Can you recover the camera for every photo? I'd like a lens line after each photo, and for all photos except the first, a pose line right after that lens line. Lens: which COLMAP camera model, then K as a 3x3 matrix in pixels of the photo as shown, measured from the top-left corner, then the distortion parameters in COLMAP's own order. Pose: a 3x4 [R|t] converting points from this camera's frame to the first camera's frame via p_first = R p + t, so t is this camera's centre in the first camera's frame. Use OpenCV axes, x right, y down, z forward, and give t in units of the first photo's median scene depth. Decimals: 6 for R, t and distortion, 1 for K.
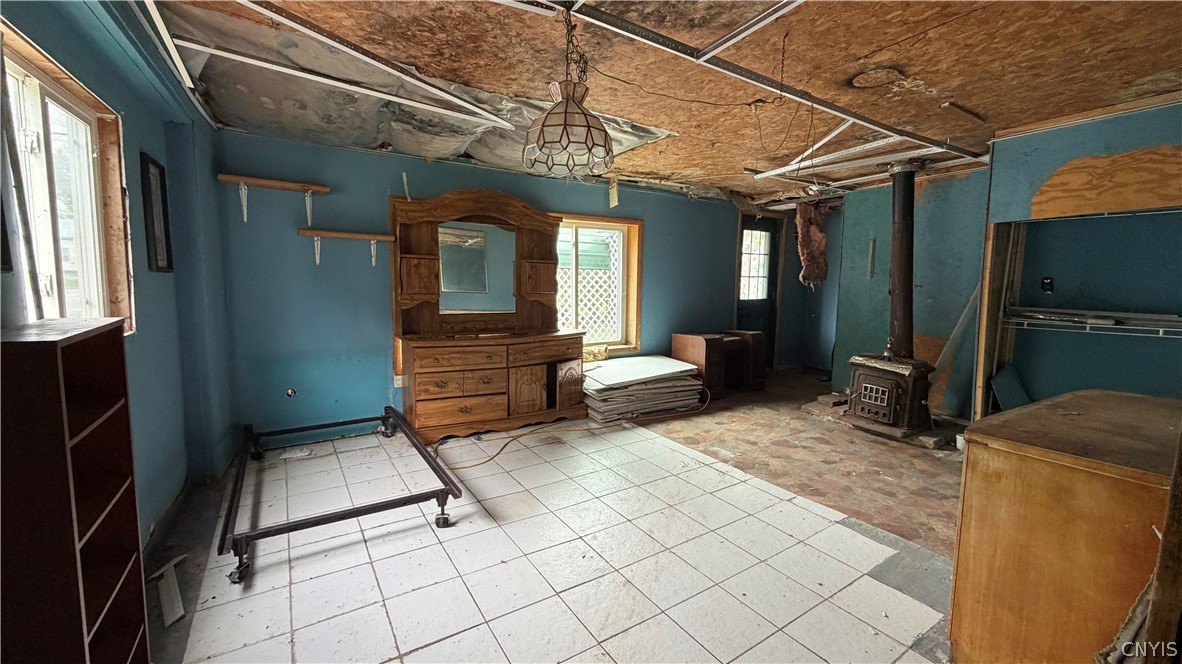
lens RADIAL K [[469.3, 0, 591.0], [0, 469.3, 332.0], [0, 0, 1]] dist [0.000812, 0.000120]
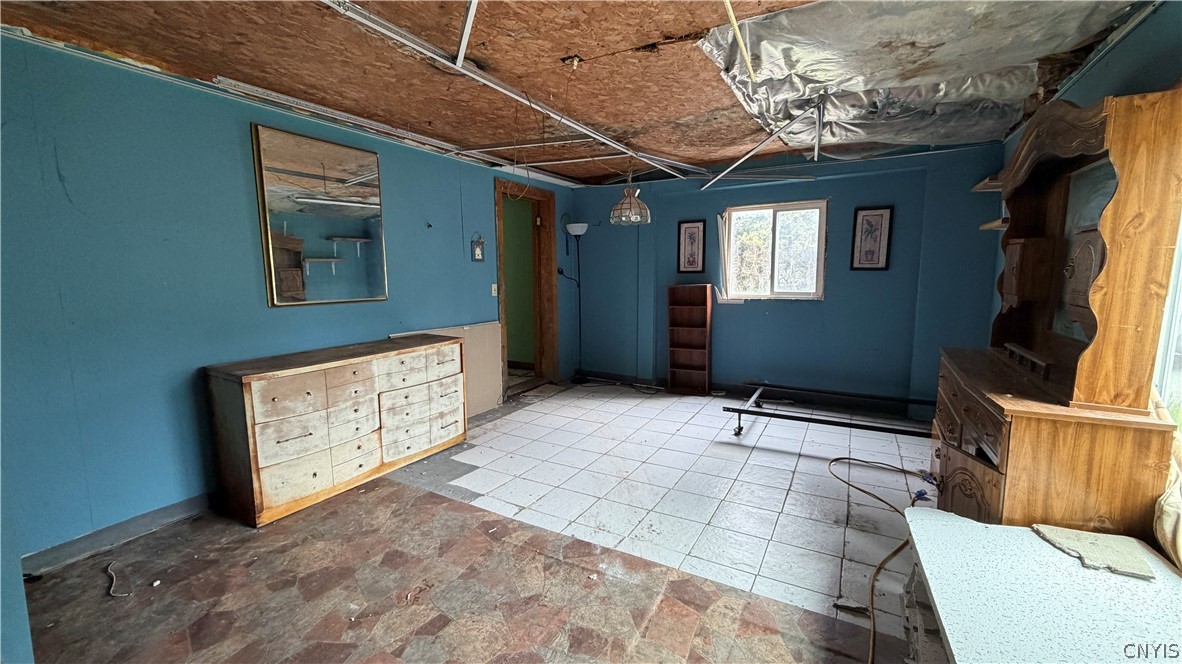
lens RADIAL K [[469.3, 0, 591.0], [0, 469.3, 332.0], [0, 0, 1]] dist [0.000812, 0.000120]
pose [[-0.888814, 0.049998, -0.455532, 0.601671], [-0.055921, 0.974769, 0.216100, -0.164167], [0.454843, 0.217546, -0.863592, 1.524889]]
